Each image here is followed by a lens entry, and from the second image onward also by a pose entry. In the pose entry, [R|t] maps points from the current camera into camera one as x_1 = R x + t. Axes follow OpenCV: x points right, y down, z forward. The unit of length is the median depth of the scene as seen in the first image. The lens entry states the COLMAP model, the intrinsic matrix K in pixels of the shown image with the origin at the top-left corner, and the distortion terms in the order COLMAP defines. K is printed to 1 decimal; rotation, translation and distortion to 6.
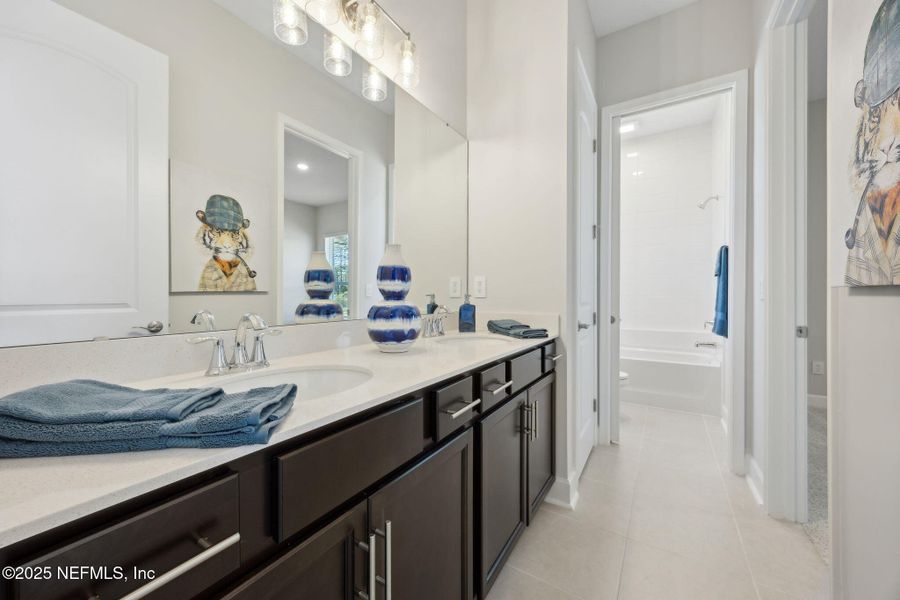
lens RADIAL K [[350.5, 0, 444.3], [0, 350.5, 294.7], [0, 0, 1]] dist [0.000585, 0.000185]
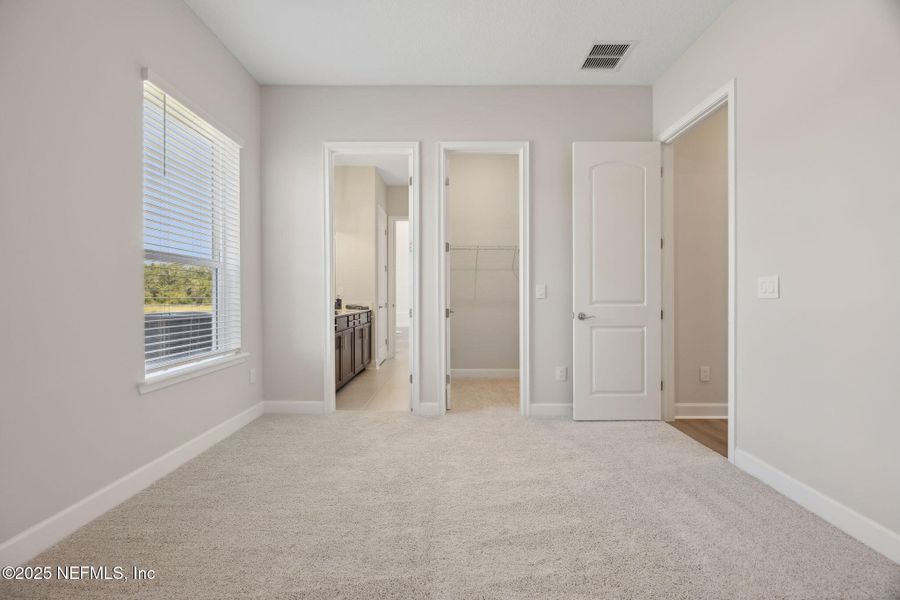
lens RADIAL K [[350.5, 0, 444.3], [0, 350.5, 294.7], [0, 0, 1]] dist [0.000585, 0.000185]
pose [[0.857221, -0.001960, 0.514945, -0.528097], [0.004057, 0.999987, -0.002949, 0.006197], [-0.514933, 0.004617, 0.857218, -1.437255]]
